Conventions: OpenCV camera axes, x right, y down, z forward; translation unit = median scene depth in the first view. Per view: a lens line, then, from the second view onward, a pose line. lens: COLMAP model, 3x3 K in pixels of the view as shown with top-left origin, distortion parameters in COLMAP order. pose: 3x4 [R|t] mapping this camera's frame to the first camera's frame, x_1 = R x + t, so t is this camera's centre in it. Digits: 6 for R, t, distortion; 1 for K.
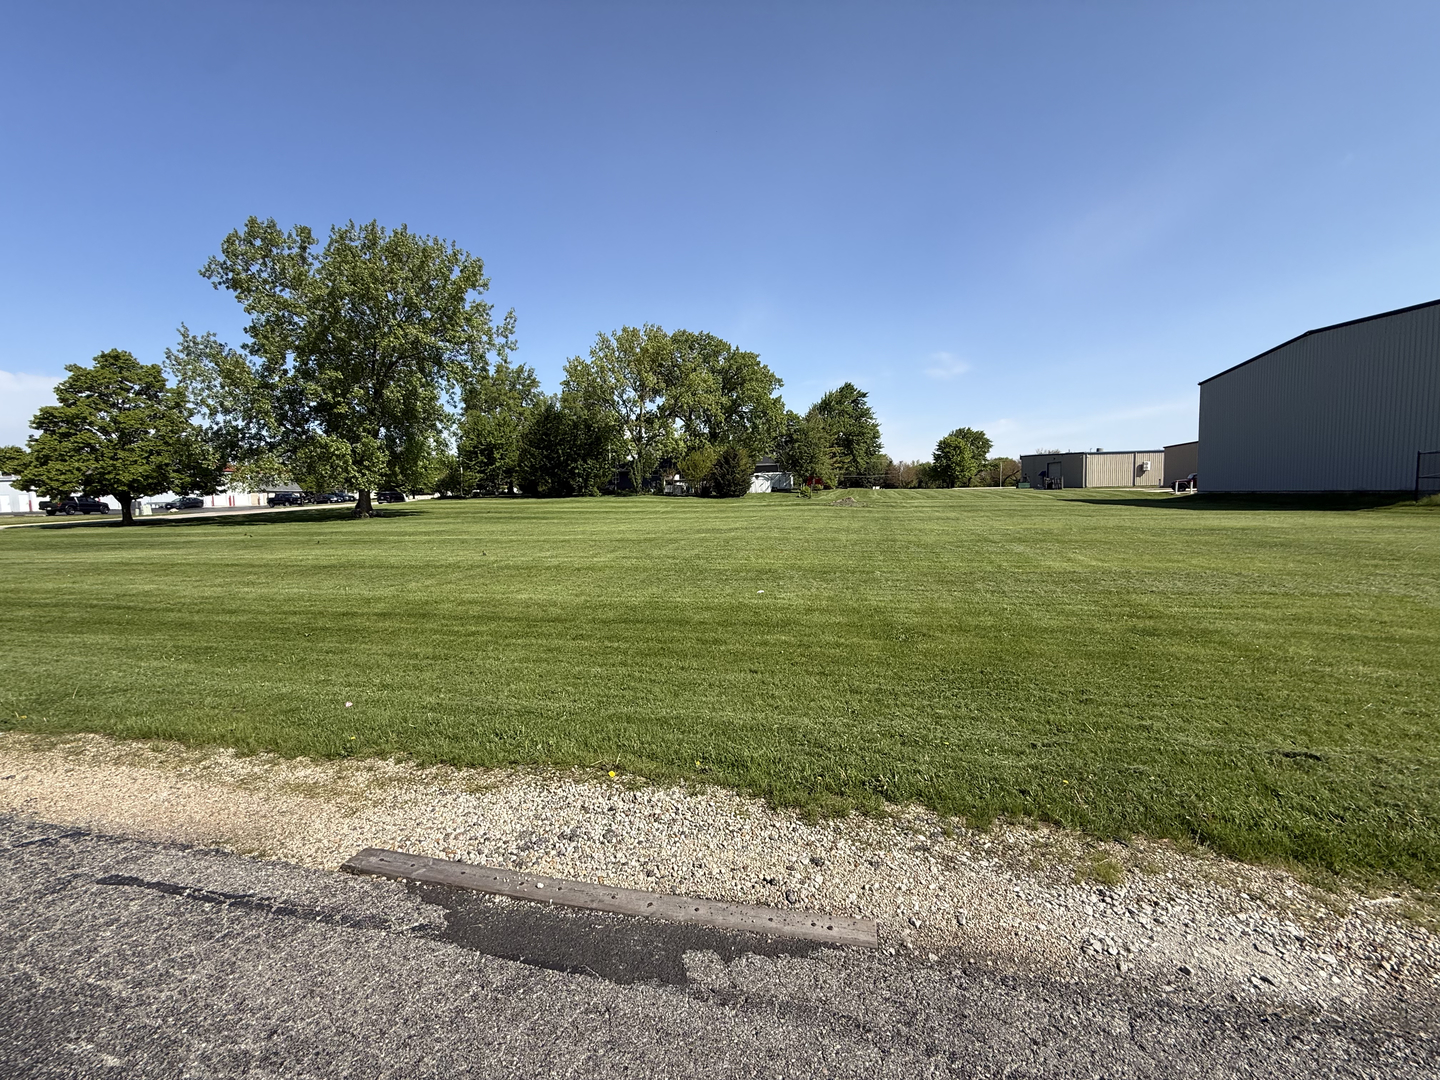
lens RADIAL K [[572.5, 0, 717.9], [0, 572.5, 538.3], [0, 0, 1]] dist [0.001152, -0.000153]
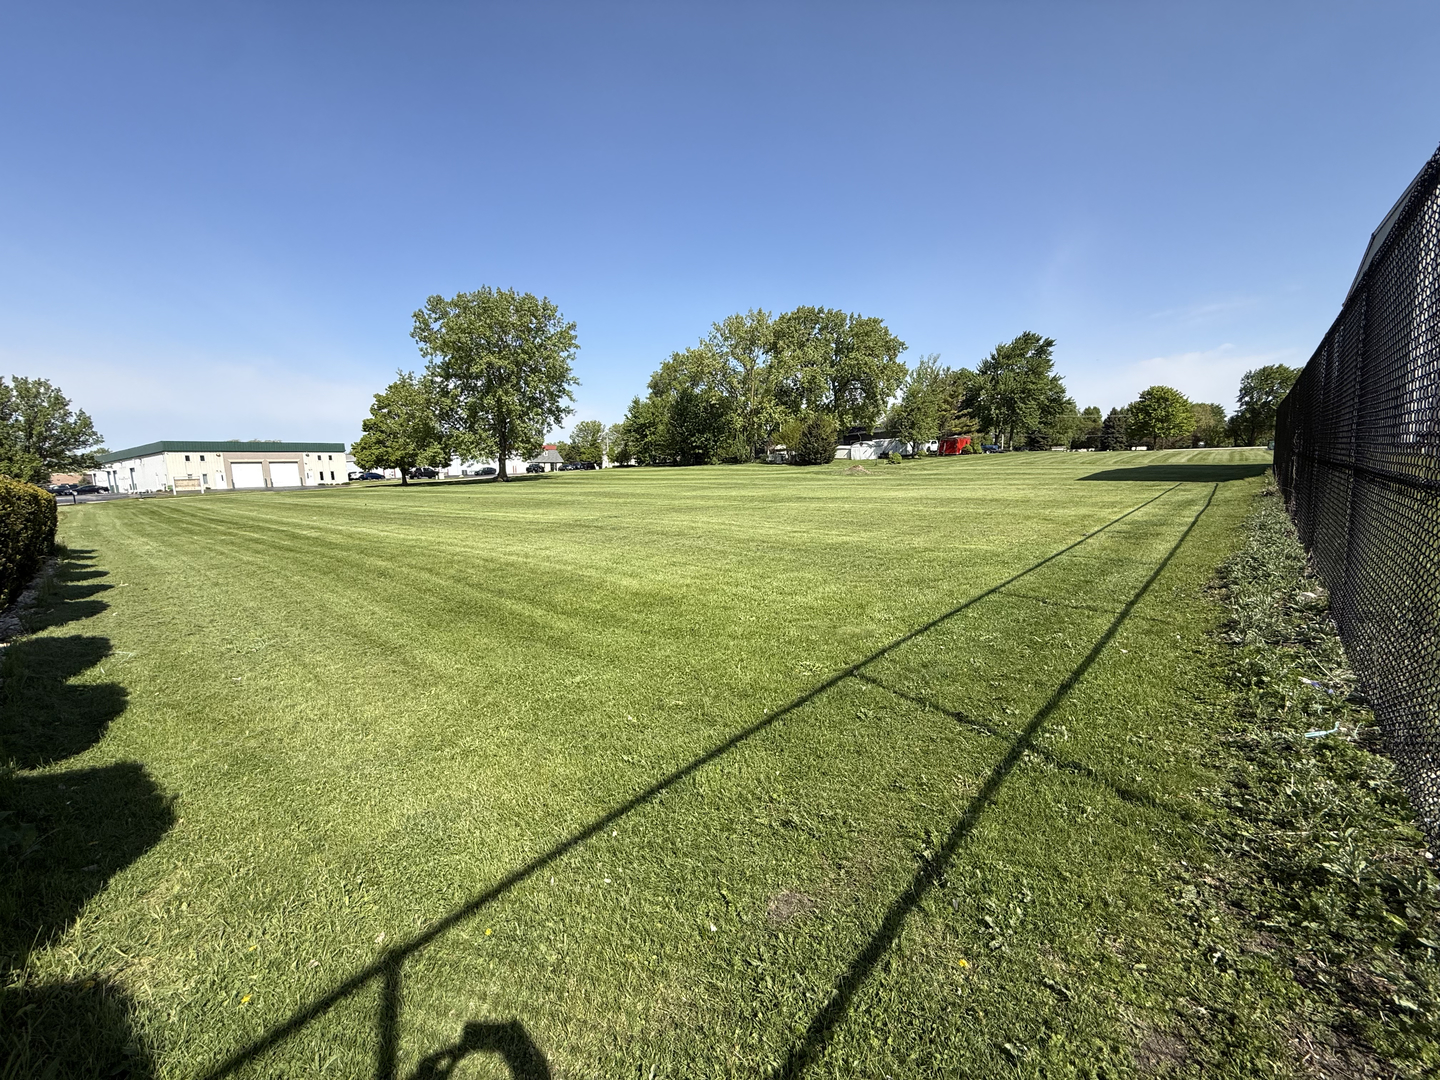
lens RADIAL K [[572.5, 0, 717.9], [0, 572.5, 538.3], [0, 0, 1]] dist [0.001152, -0.000153]
pose [[0.876907, 0.055301, -0.477467, 0.360087], [-0.024711, 0.997233, 0.070116, -0.005175], [0.480024, -0.049687, 0.875847, -0.032367]]
